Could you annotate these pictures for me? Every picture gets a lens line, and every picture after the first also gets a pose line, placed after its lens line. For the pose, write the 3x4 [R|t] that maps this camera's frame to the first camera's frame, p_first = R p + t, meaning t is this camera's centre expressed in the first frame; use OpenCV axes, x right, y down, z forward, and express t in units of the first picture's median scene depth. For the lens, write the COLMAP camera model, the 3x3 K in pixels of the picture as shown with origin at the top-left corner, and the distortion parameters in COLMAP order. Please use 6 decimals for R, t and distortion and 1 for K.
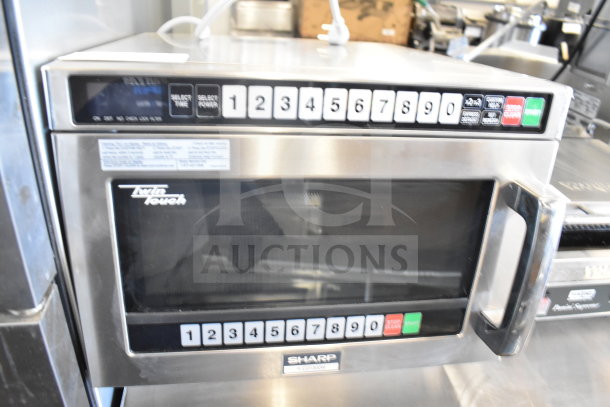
lens RADIAL K [[492.5, 0, 307.5], [0, 492.5, 201.9], [0, 0, 1]] dist [-0.093362, 0.019890]
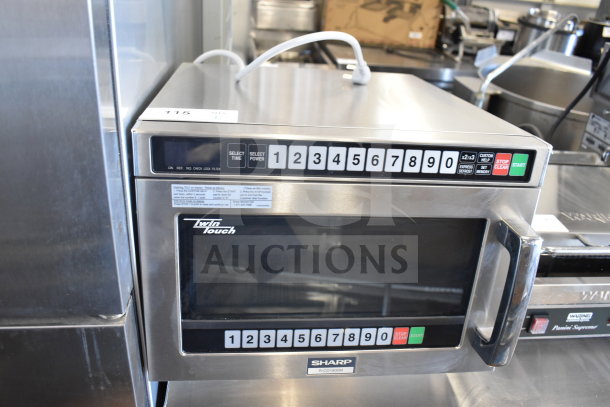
lens RADIAL K [[558.5, 0, 304.8], [0, 558.5, 201.7], [0, 0, 1]] dist [-0.069773, 0.007470]
pose [[0.999116, 0.024765, -0.033956, -0.022302], [-0.024782, 0.999693, -0.000080, -0.079336], [0.033943, 0.000922, 0.999423, -0.410715]]
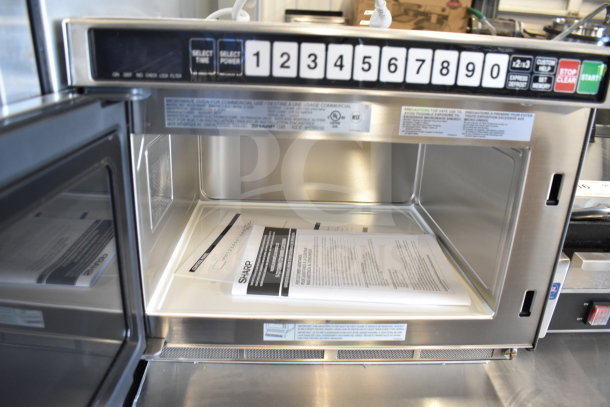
lens RADIAL K [[492.5, 0, 308.0], [0, 492.5, 207.3], [0, 0, 1]] dist [-0.093362, 0.019890]
pose [[0.993821, 0.026882, -0.107693, 0.049747], [-0.031432, 0.998674, -0.040774, 0.104509], [0.106454, 0.043907, 0.993348, 0.080874]]
